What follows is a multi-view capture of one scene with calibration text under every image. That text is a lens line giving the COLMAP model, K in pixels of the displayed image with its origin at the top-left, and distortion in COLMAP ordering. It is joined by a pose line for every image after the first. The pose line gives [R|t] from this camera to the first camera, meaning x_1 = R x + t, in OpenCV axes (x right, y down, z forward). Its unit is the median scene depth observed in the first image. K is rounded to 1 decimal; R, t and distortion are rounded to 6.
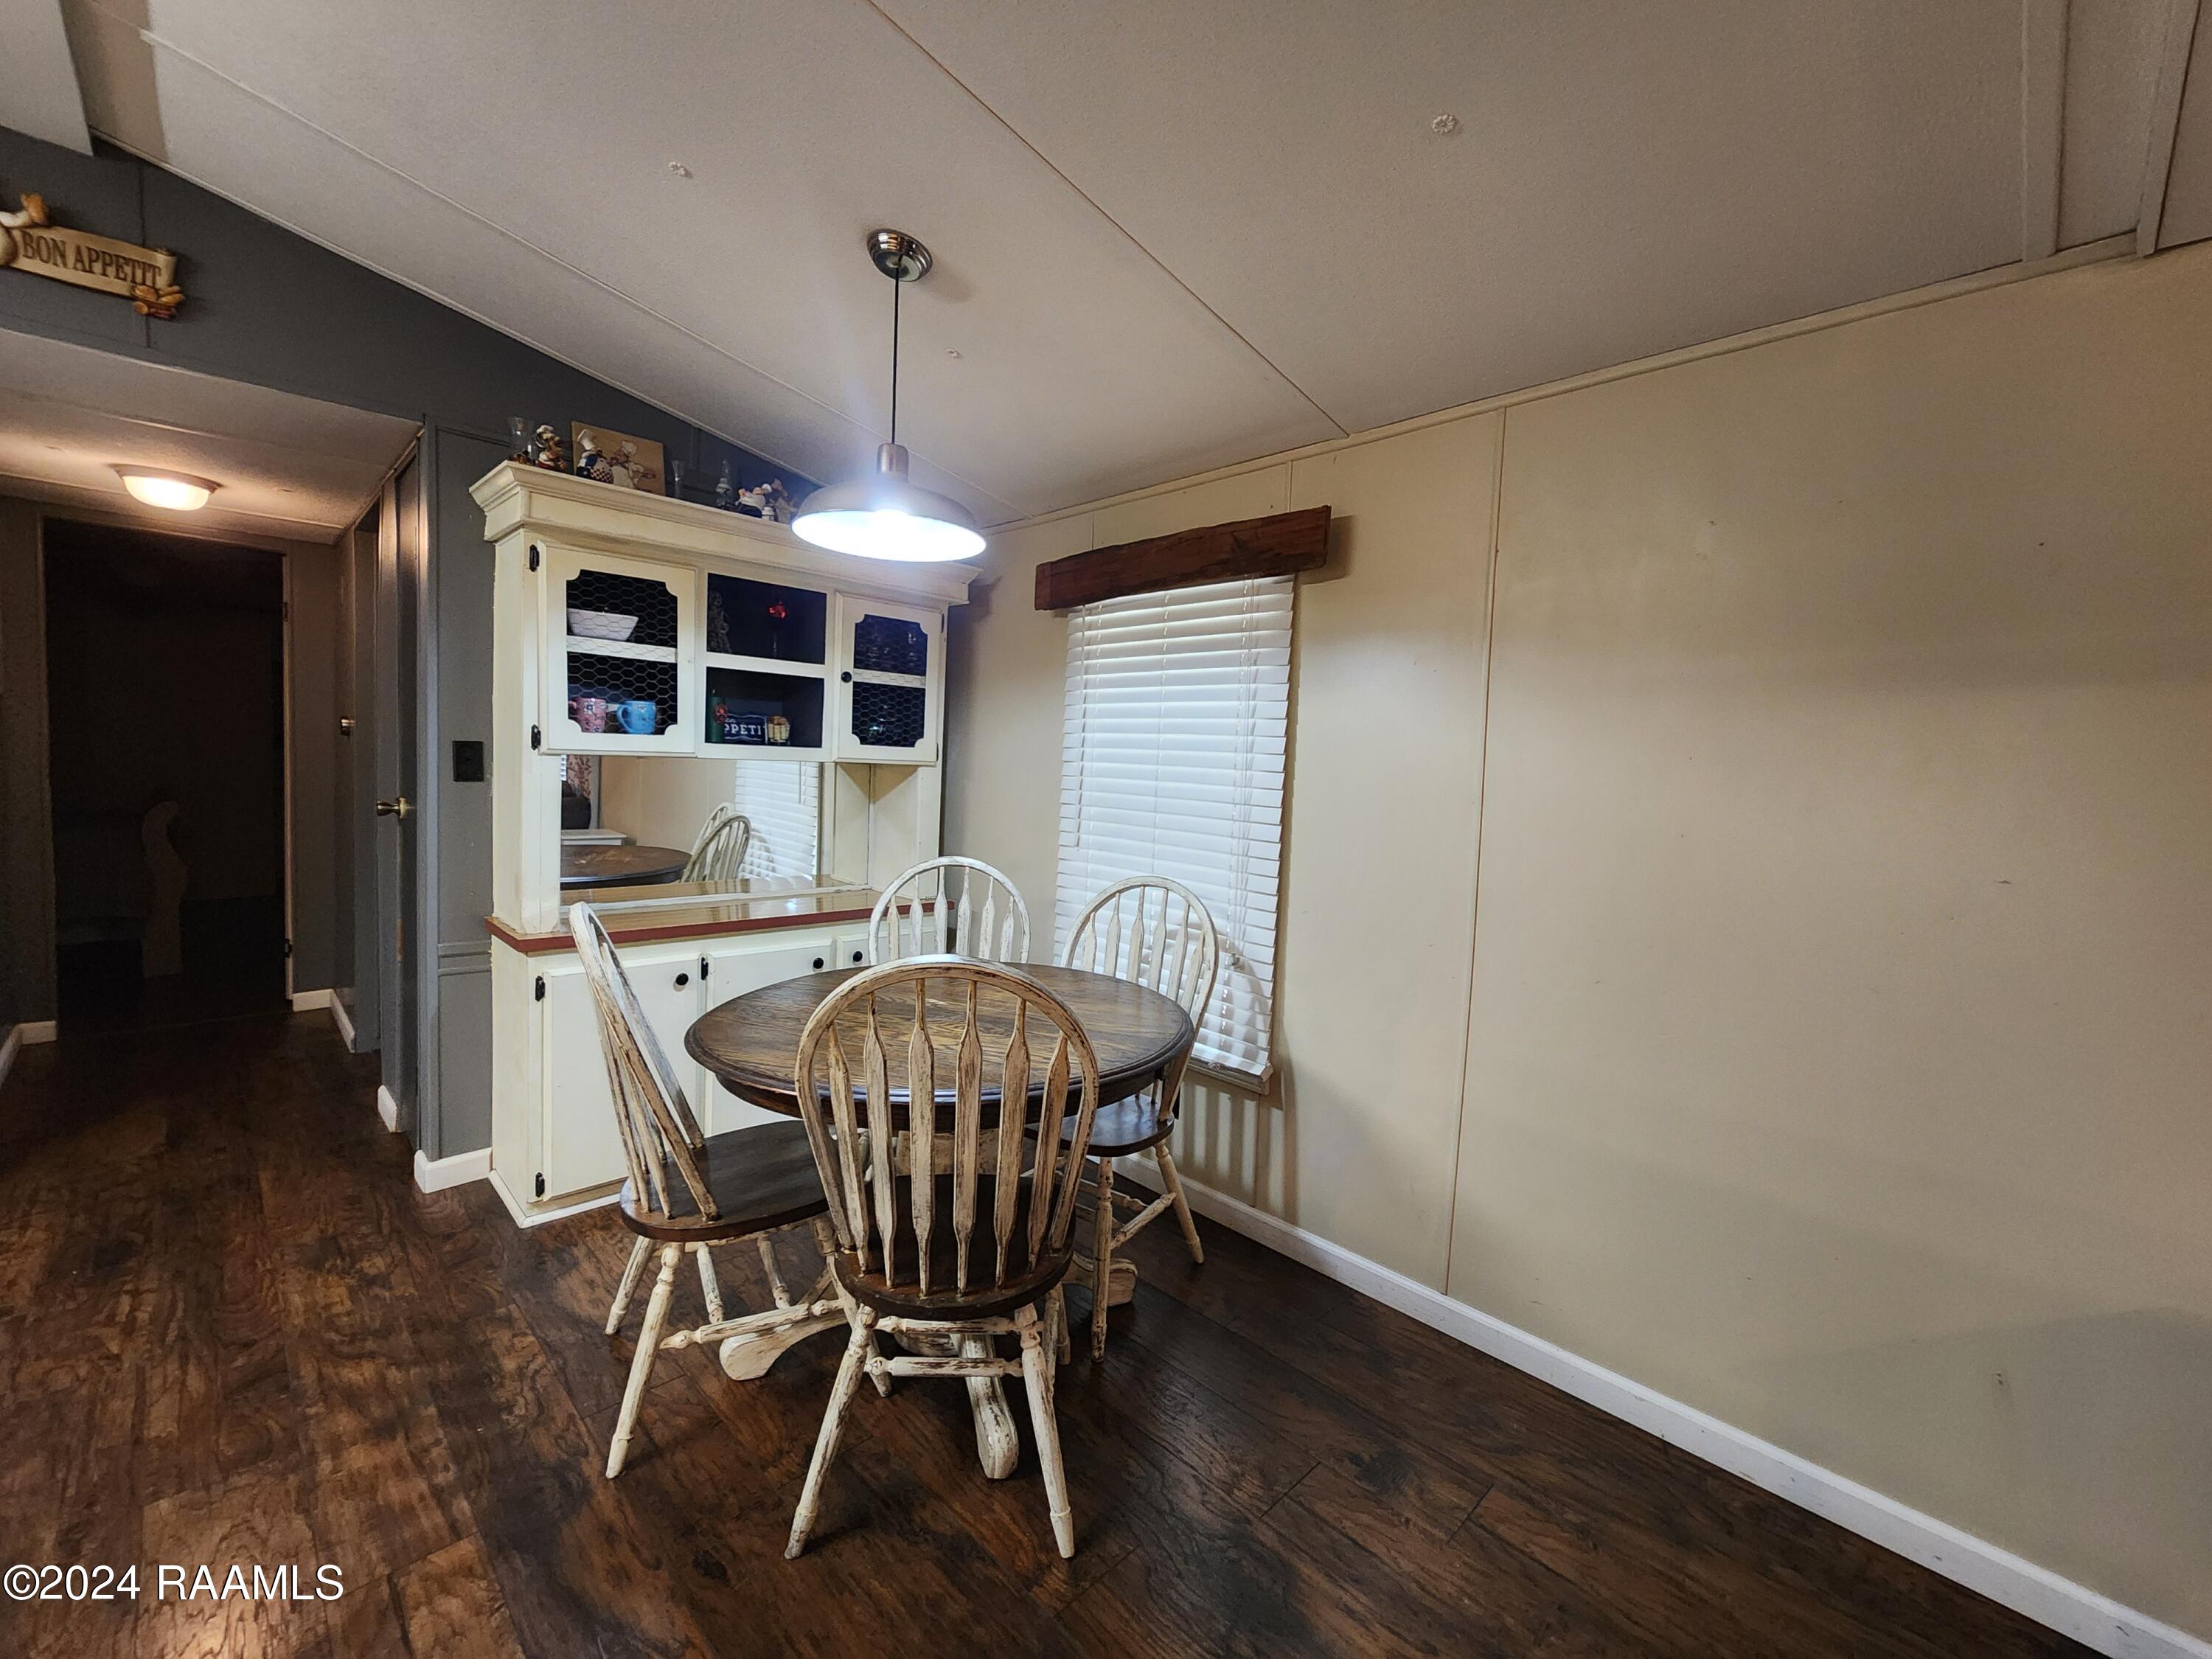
lens RADIAL K [[915.6, 0, 1104.7], [0, 915.6, 817.5], [0, 0, 1]] dist [0.009247, 0.000179]
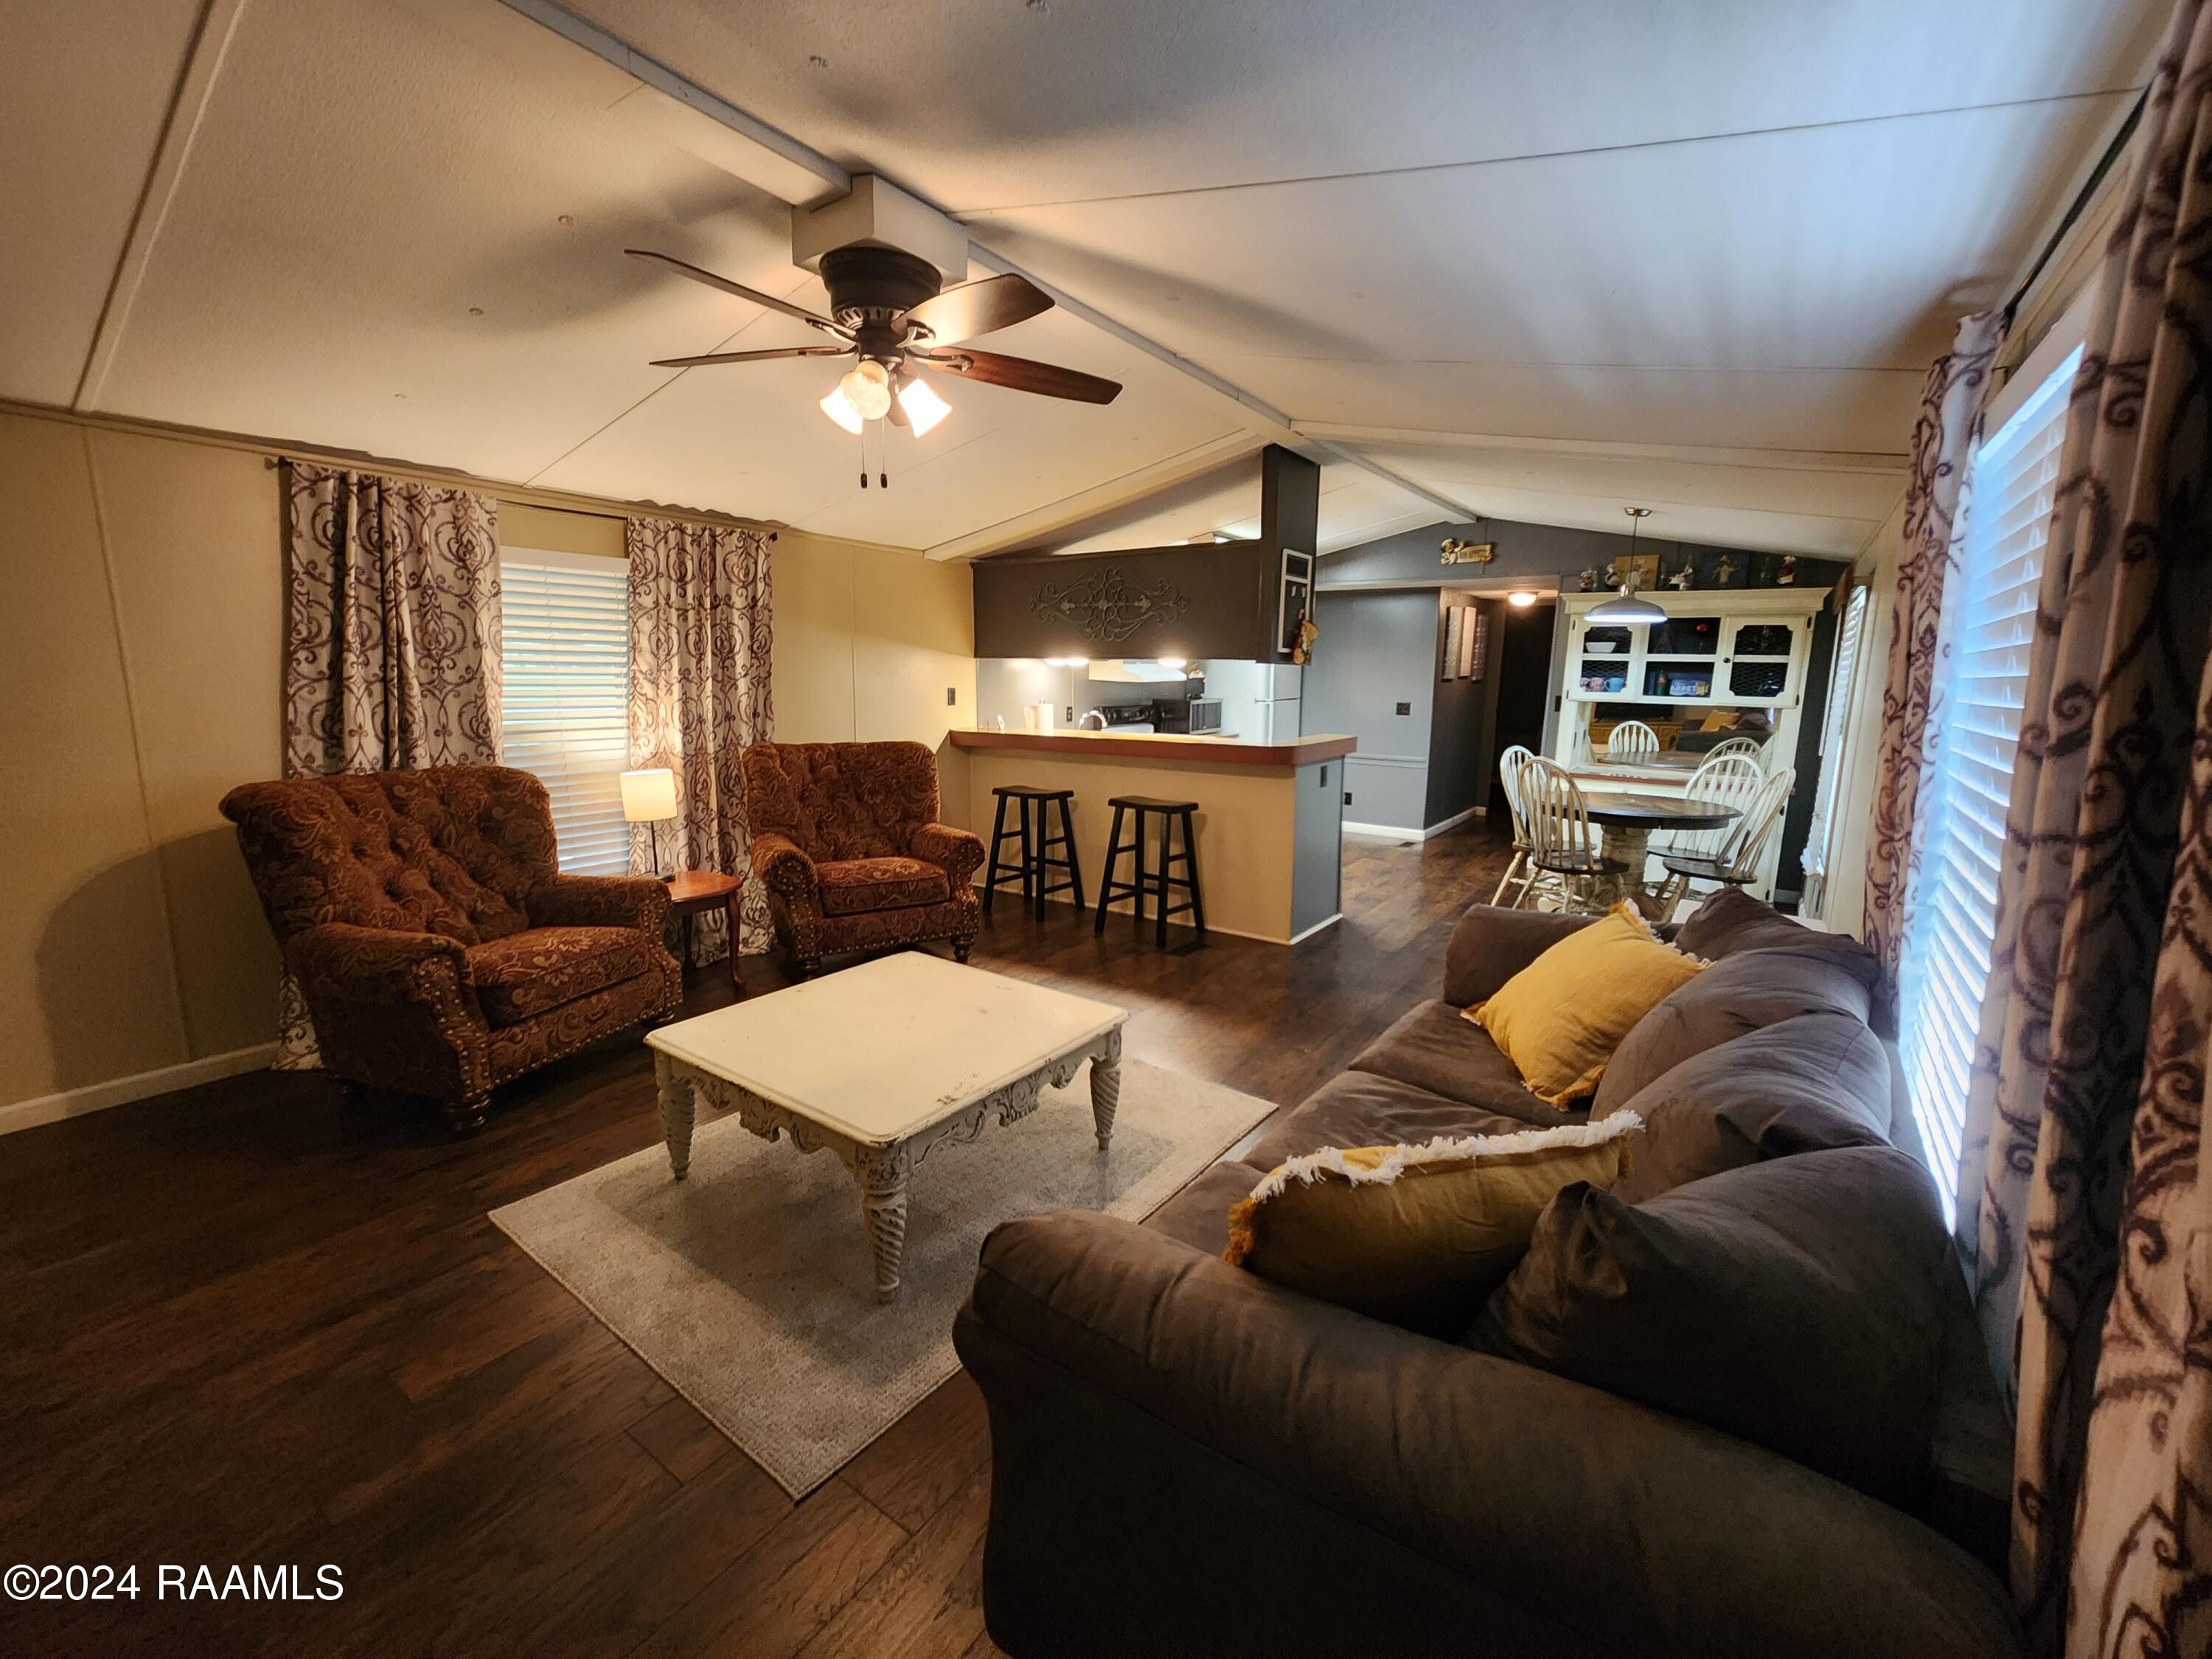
lens RADIAL K [[915.6, 0, 1104.7], [0, 915.6, 817.5], [0, 0, 1]] dist [0.009247, 0.000179]
pose [[0.184461, 0.127716, -0.974506, 1.583120], [-0.072122, 0.990607, 0.116174, 0.046348], [0.980190, 0.048854, 0.191939, -0.704025]]
